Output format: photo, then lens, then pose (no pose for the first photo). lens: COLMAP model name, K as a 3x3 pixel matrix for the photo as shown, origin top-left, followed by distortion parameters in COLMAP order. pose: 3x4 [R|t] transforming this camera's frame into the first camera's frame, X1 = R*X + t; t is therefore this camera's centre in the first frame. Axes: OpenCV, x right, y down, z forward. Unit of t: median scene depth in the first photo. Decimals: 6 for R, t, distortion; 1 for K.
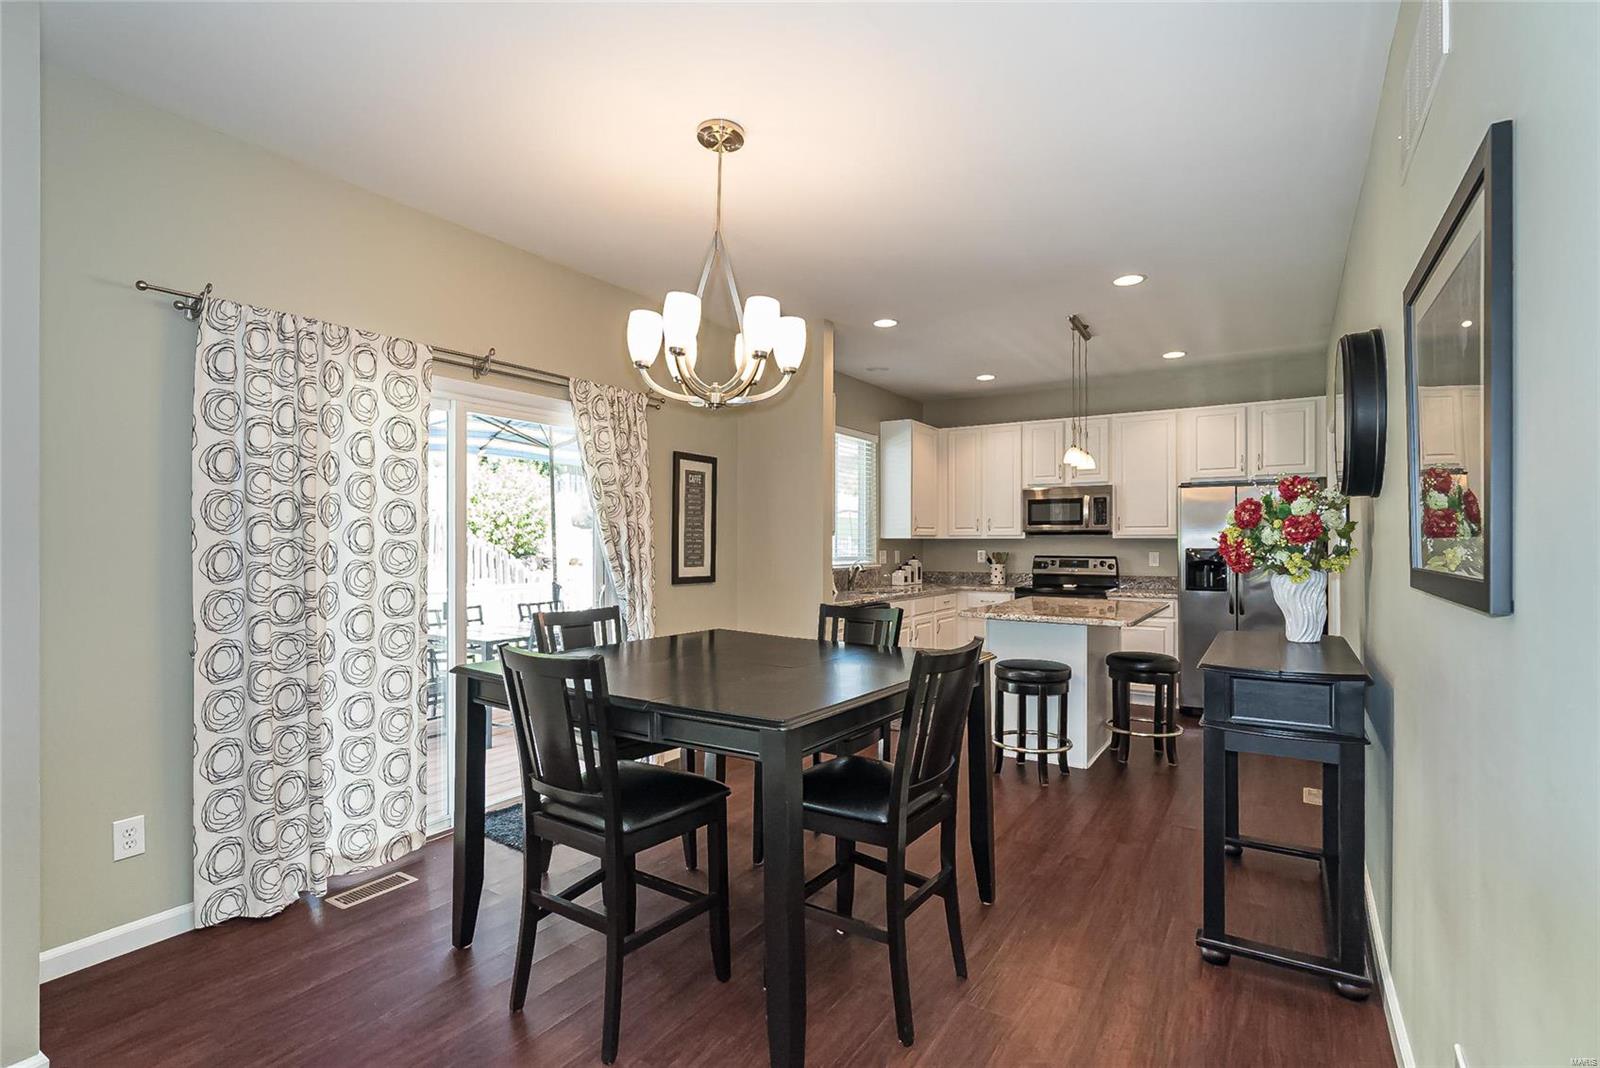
lens RADIAL K [[773.0, 0, 803.0], [0, 773.0, 539.1], [0, 0, 1]] dist [0.000990, 0.000455]
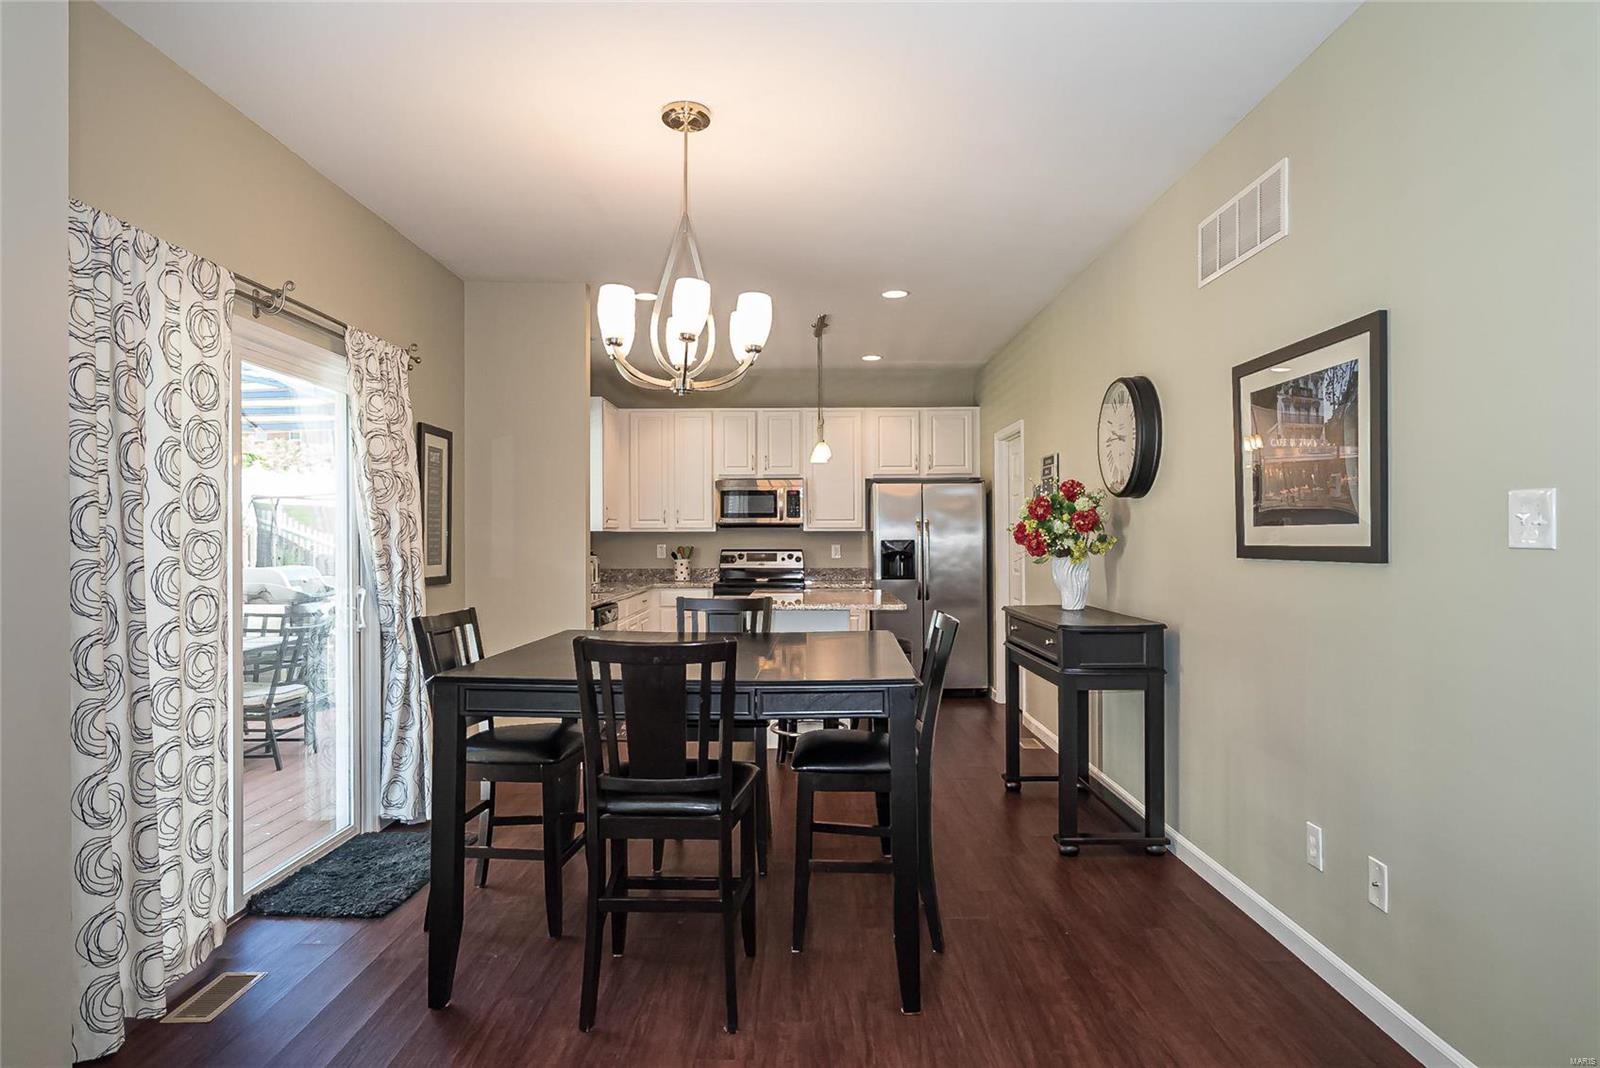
lens RADIAL K [[937.9, 0, 803.0], [0, 937.9, 534.5], [0, 0, 1]] dist [-0.005992, -0.000142]
pose [[0.843976, -0.002167, 0.536376, -0.279354], [0.002679, 0.999996, -0.000174, 0.003889], [-0.536374, 0.001584, 0.843979, -0.034717]]
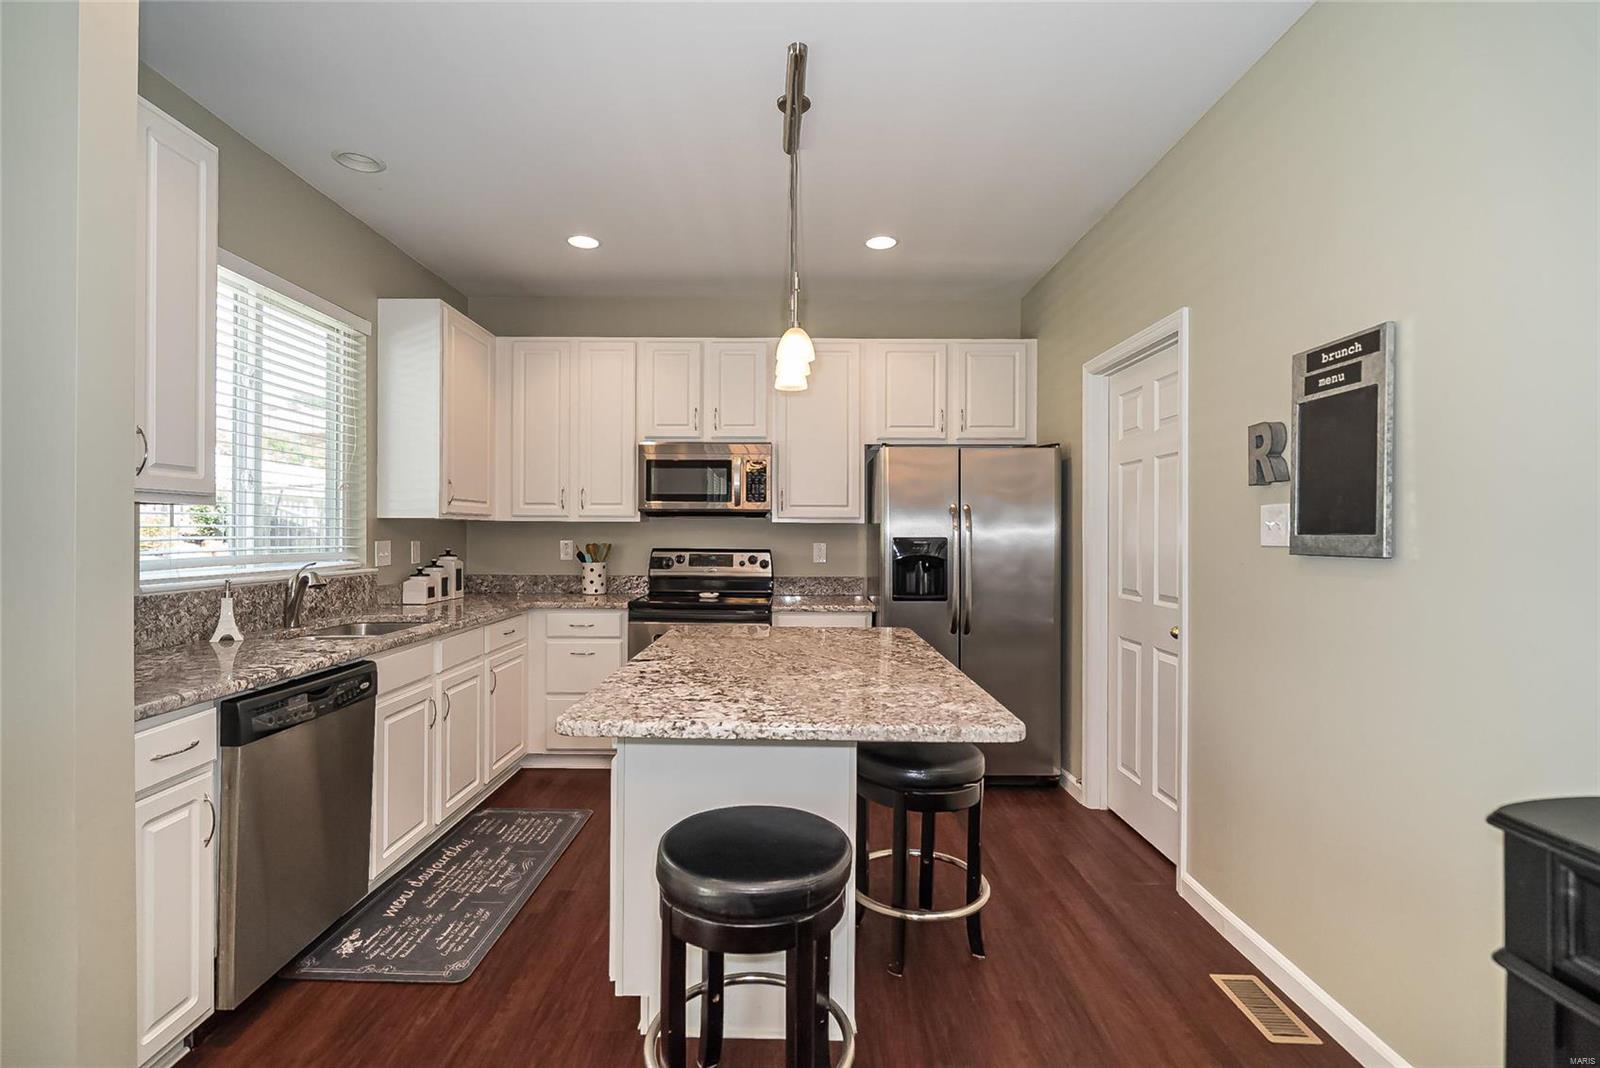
lens RADIAL K [[719.2, 0, 803.2], [0, 719.2, 532.6], [0, 0, 1]] dist [-0.000270, 0.000034]
pose [[0.836980, 0.005185, 0.547209, 0.088752], [-0.007360, 0.999971, 0.001782, 0.007003], [-0.547184, -0.005519, 0.836994, 0.503614]]
